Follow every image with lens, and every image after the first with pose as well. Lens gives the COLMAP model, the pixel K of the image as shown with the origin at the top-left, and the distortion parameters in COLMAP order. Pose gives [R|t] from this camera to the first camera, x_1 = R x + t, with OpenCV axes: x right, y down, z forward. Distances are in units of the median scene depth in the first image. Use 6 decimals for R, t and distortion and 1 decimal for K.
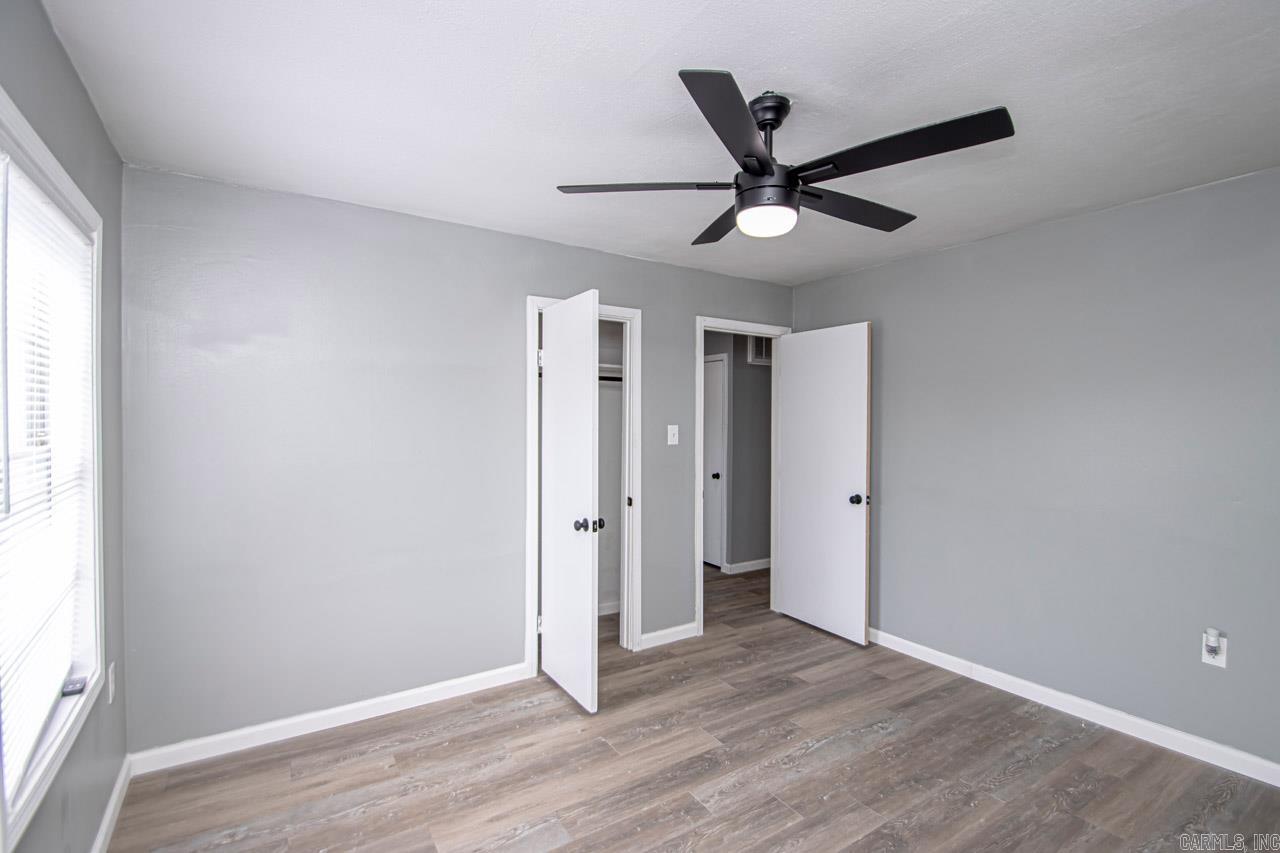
lens RADIAL K [[607.5, 0, 651.1], [0, 607.5, 429.5], [0, 0, 1]] dist [0.012379, -0.014014]
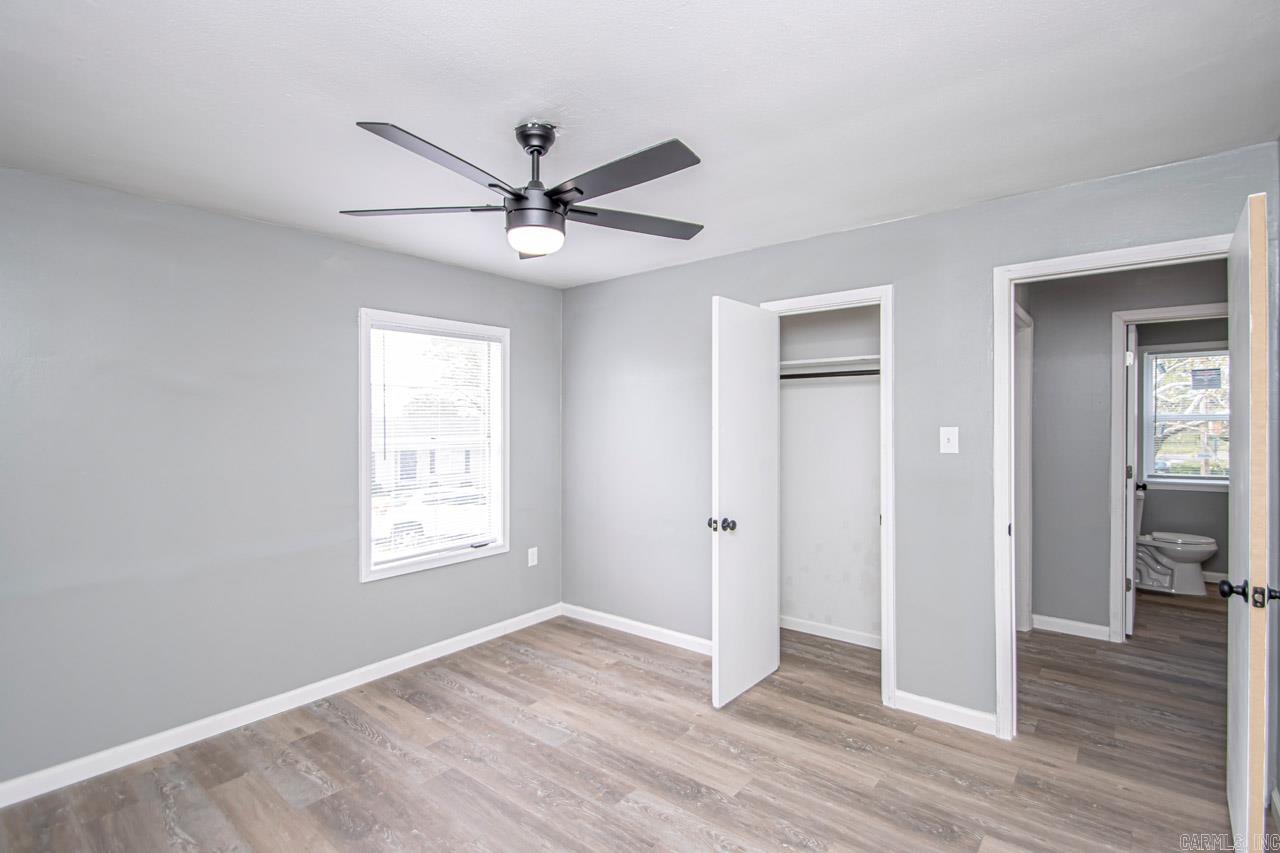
lens RADIAL K [[607.5, 0, 645.4], [0, 607.5, 420.5], [0, 0, 1]] dist [0.012379, -0.014014]
pose [[0.284381, -0.009841, -0.958661, 0.846191], [-0.006955, 0.999900, -0.012327, -0.004007], [0.958686, 0.010173, 0.284284, 0.582605]]
